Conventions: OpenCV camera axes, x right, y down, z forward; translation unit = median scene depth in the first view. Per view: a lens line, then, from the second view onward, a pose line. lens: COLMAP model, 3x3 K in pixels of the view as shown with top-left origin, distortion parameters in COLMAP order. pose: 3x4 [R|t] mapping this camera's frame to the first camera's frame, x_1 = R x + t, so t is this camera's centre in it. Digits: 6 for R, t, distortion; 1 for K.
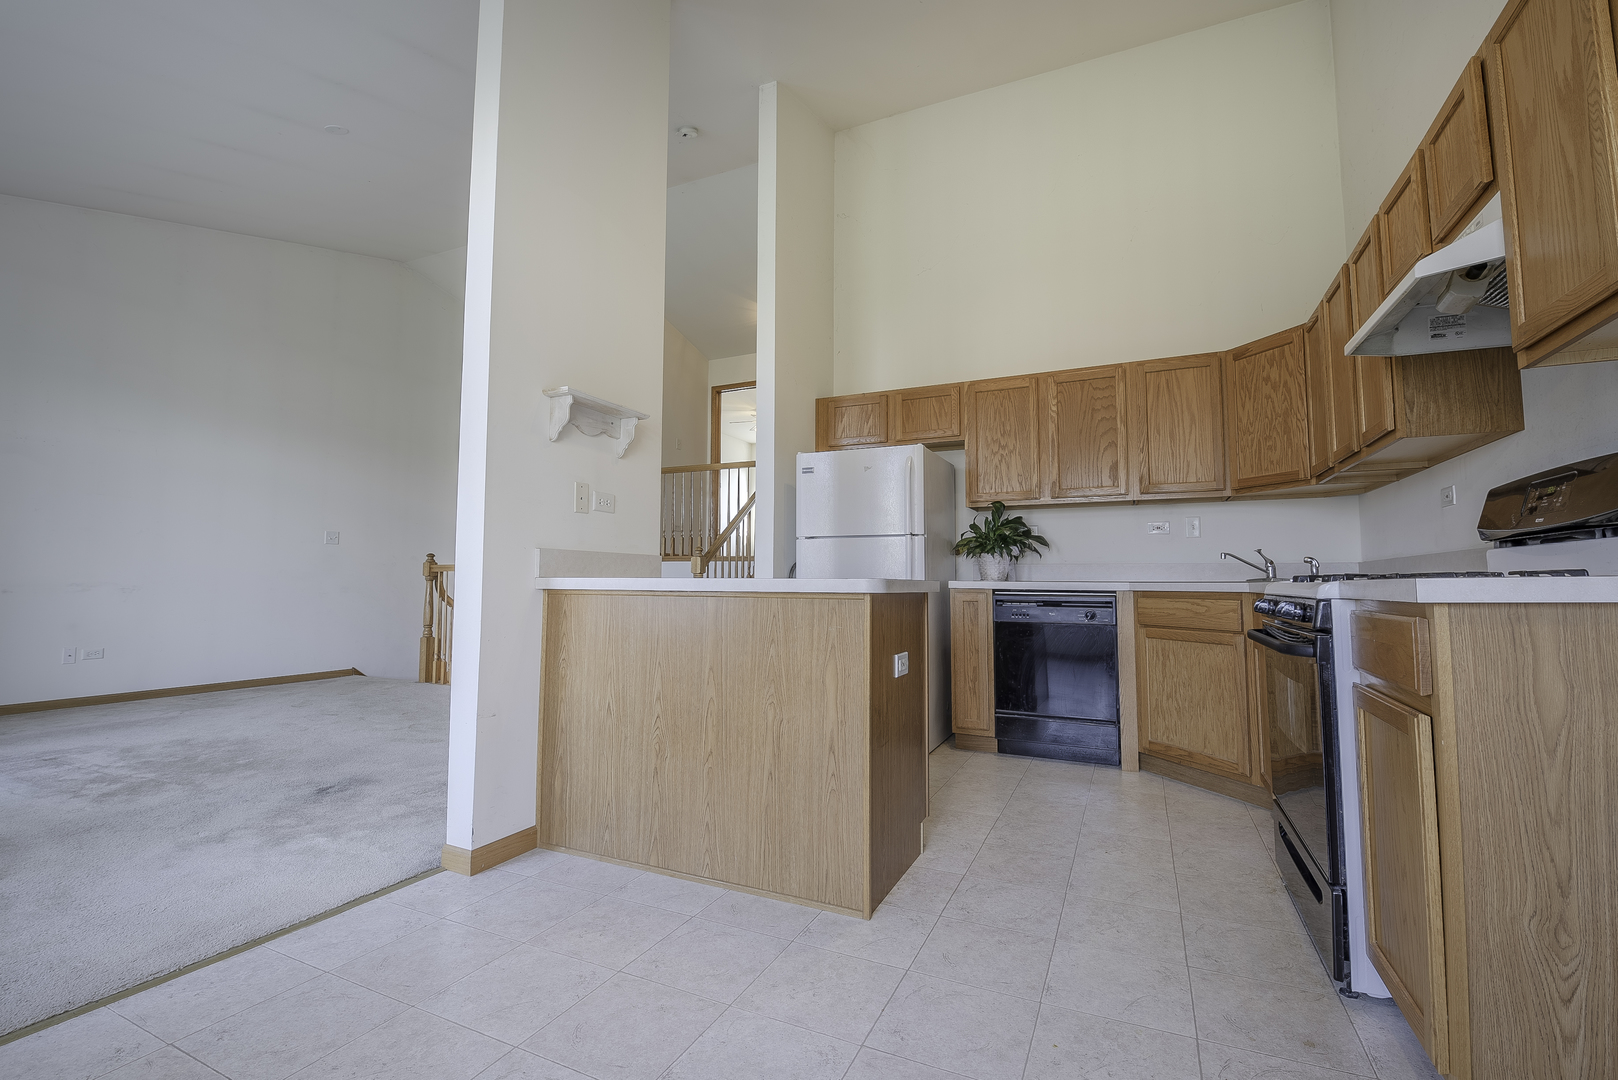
lens RADIAL K [[699.4, 0, 812.6], [0, 699.4, 534.6], [0, 0, 1]] dist [-0.005959, -0.005600]
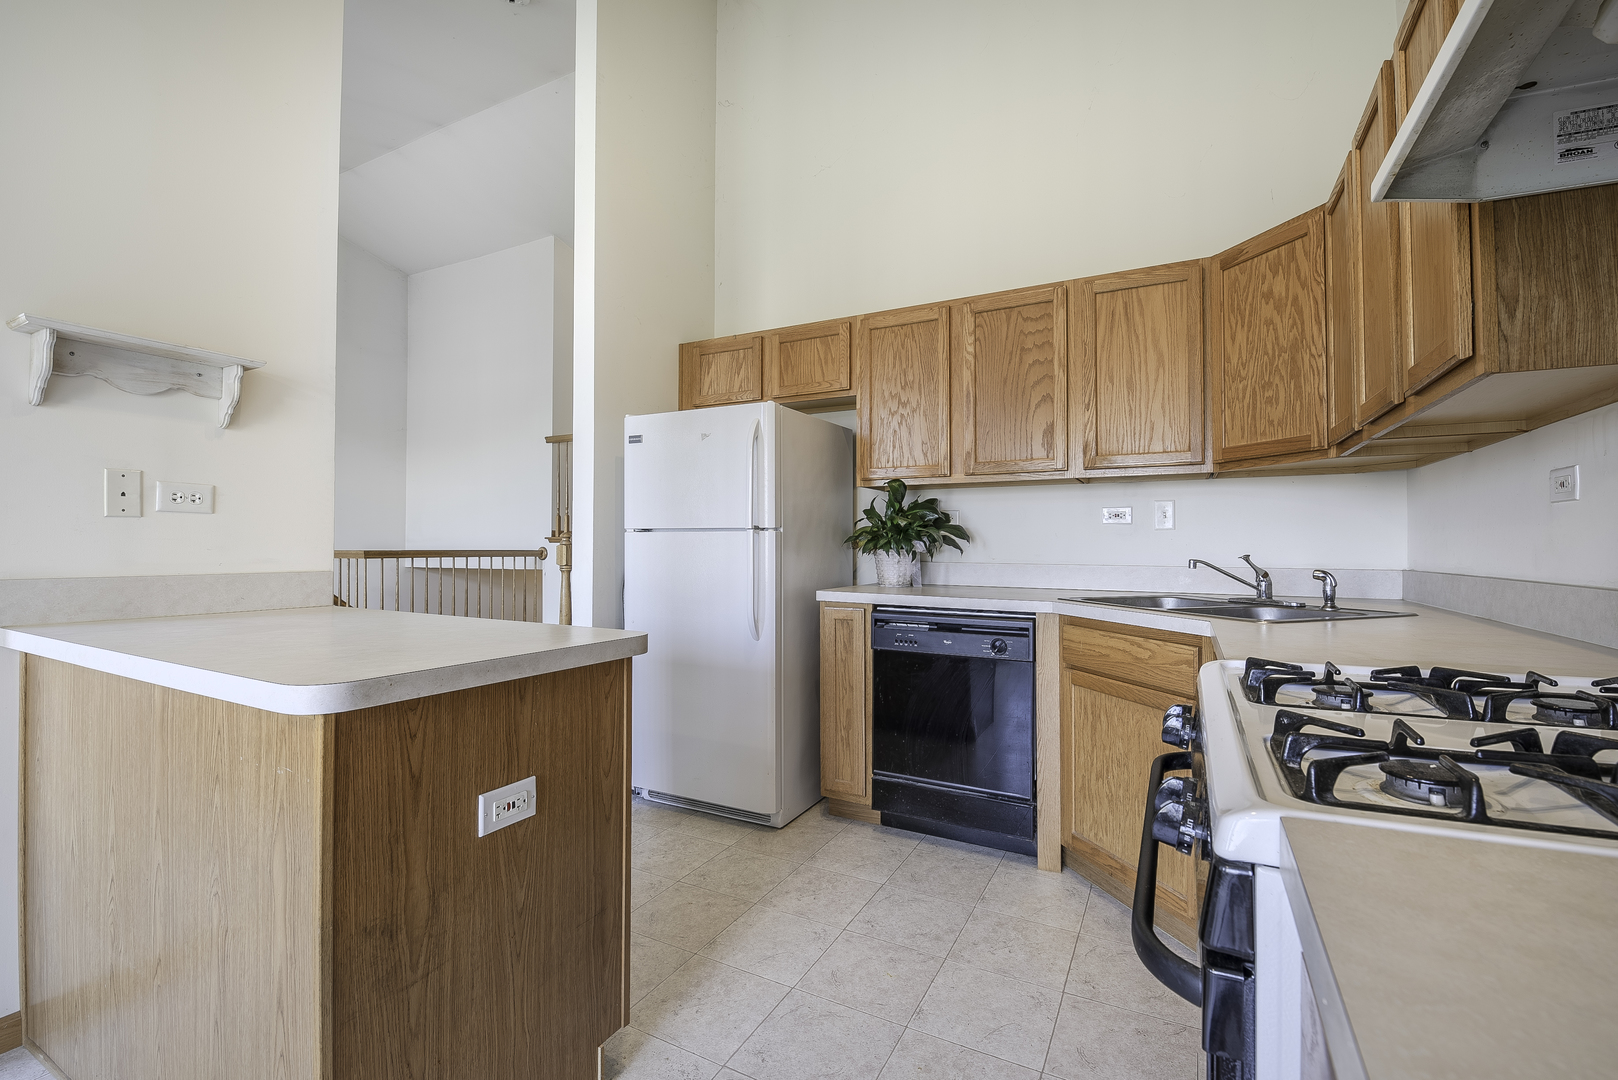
lens RADIAL K [[699.4, 0, 814.5], [0, 699.4, 534.2], [0, 0, 1]] dist [-0.005959, -0.005600]
pose [[0.998751, -0.002373, -0.049906, 0.238687], [0.005069, 0.998531, 0.053945, -0.033179], [0.049705, -0.054130, 0.997296, 0.289586]]
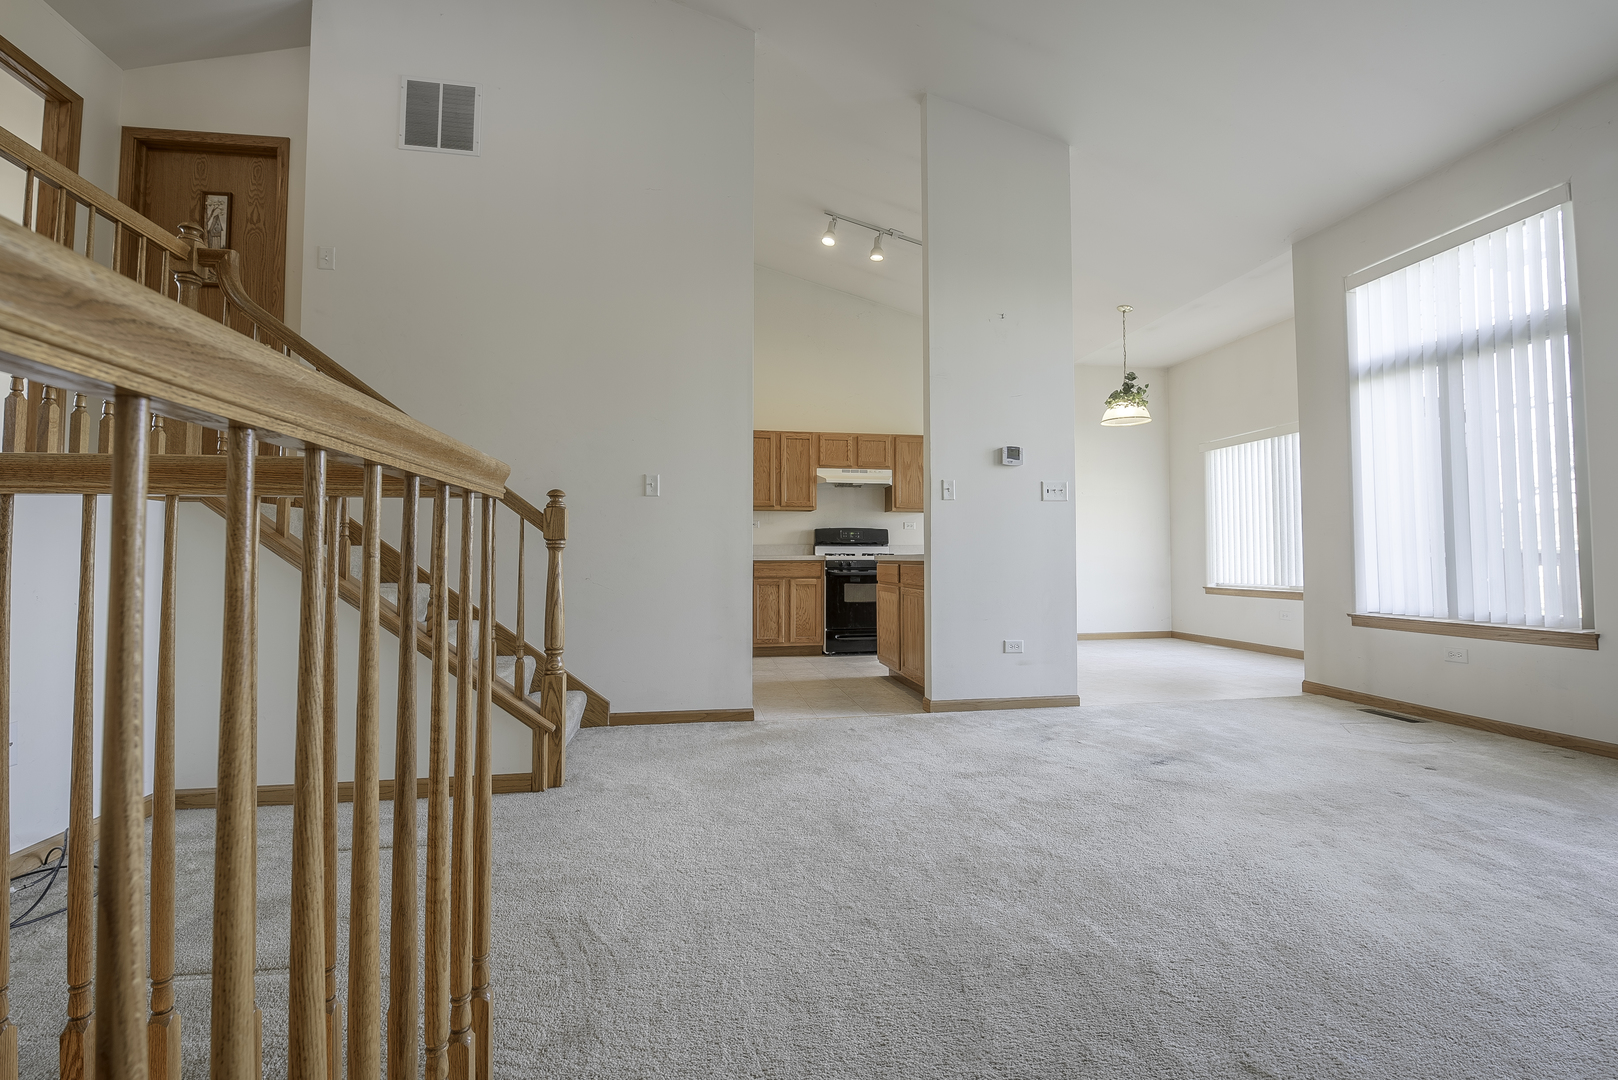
lens RADIAL K [[699.4, 0, 819.4], [0, 699.4, 538.9], [0, 0, 1]] dist [-0.005959, -0.005600]
pose [[-0.574588, 0.019252, 0.818216, -1.020368], [-0.055507, 0.996505, -0.062426, 0.109857], [-0.816558, -0.081286, -0.571511, 1.627732]]
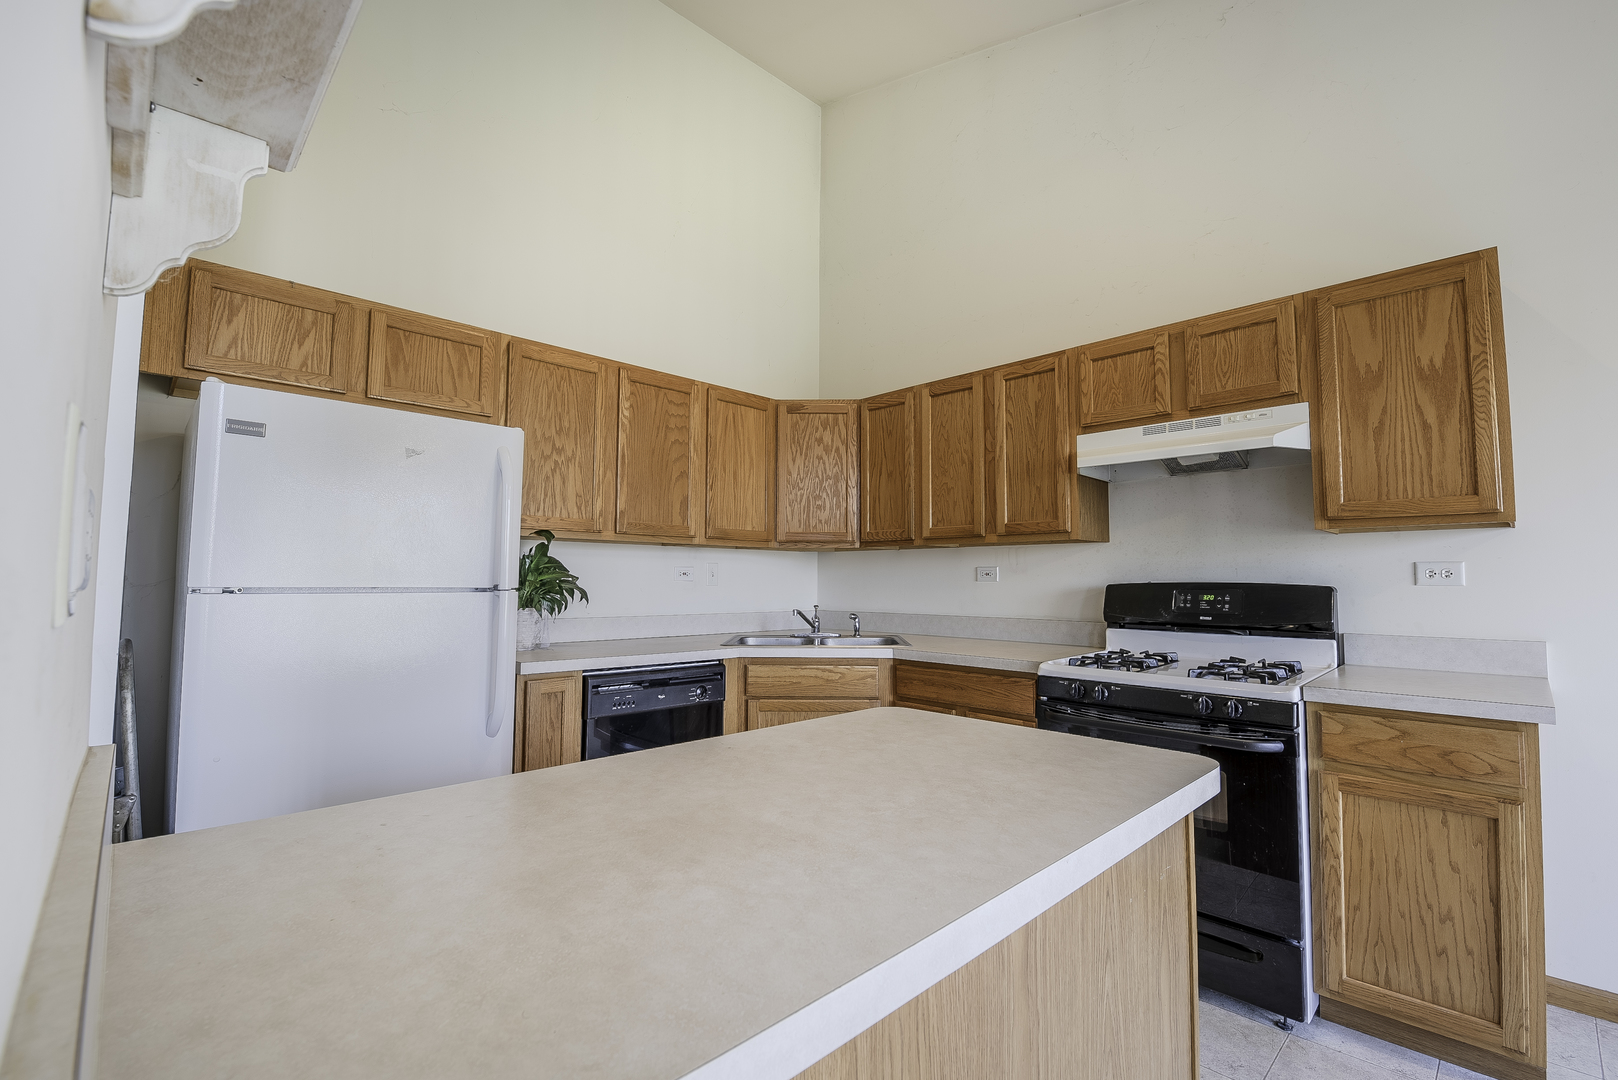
lens RADIAL K [[699.4, 0, 814.9], [0, 699.4, 536.7], [0, 0, 1]] dist [-0.005959, -0.005600]
pose [[0.352831, 0.057276, 0.933932, -0.293448], [-0.067971, 0.997057, -0.035469, -0.039132], [-0.933215, -0.050966, 0.355686, 0.581293]]
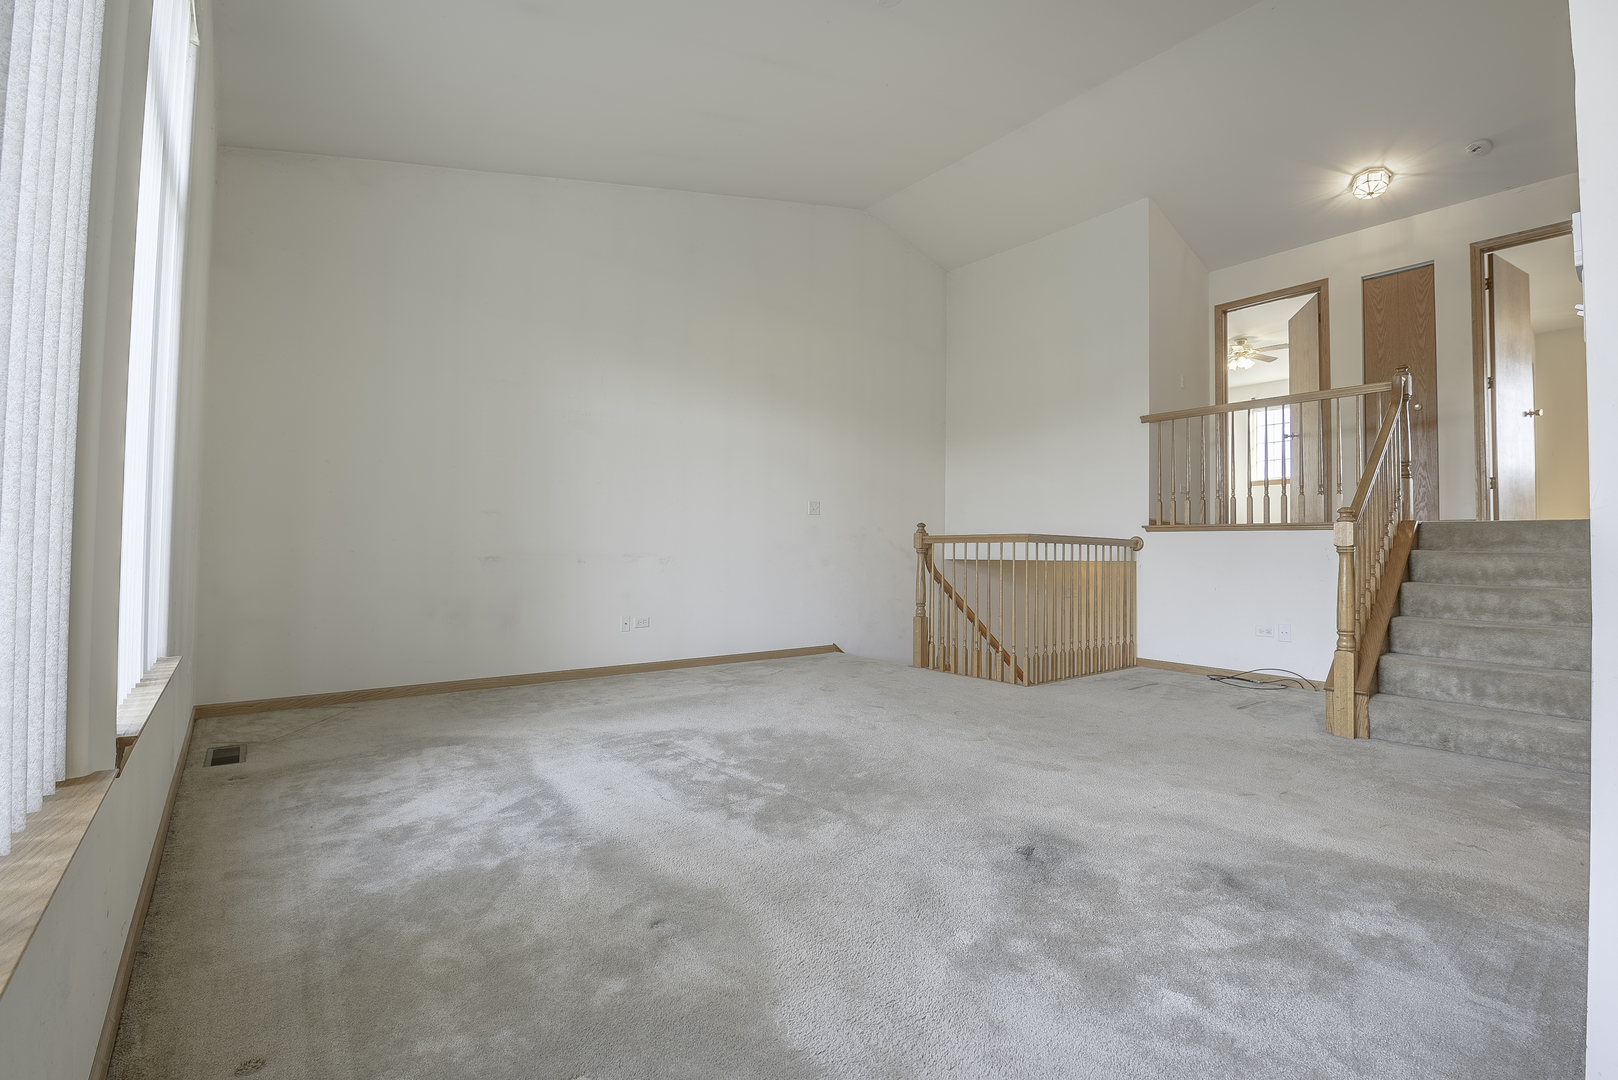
lens RADIAL K [[699.4, 0, 813.1], [0, 699.4, 536.8], [0, 0, 1]] dist [-0.005959, -0.005600]
pose [[0.899139, -0.003816, -0.437647, -0.483082], [0.020324, 0.999247, 0.033042, 0.021670], [0.437192, -0.038604, 0.898539, 0.243213]]
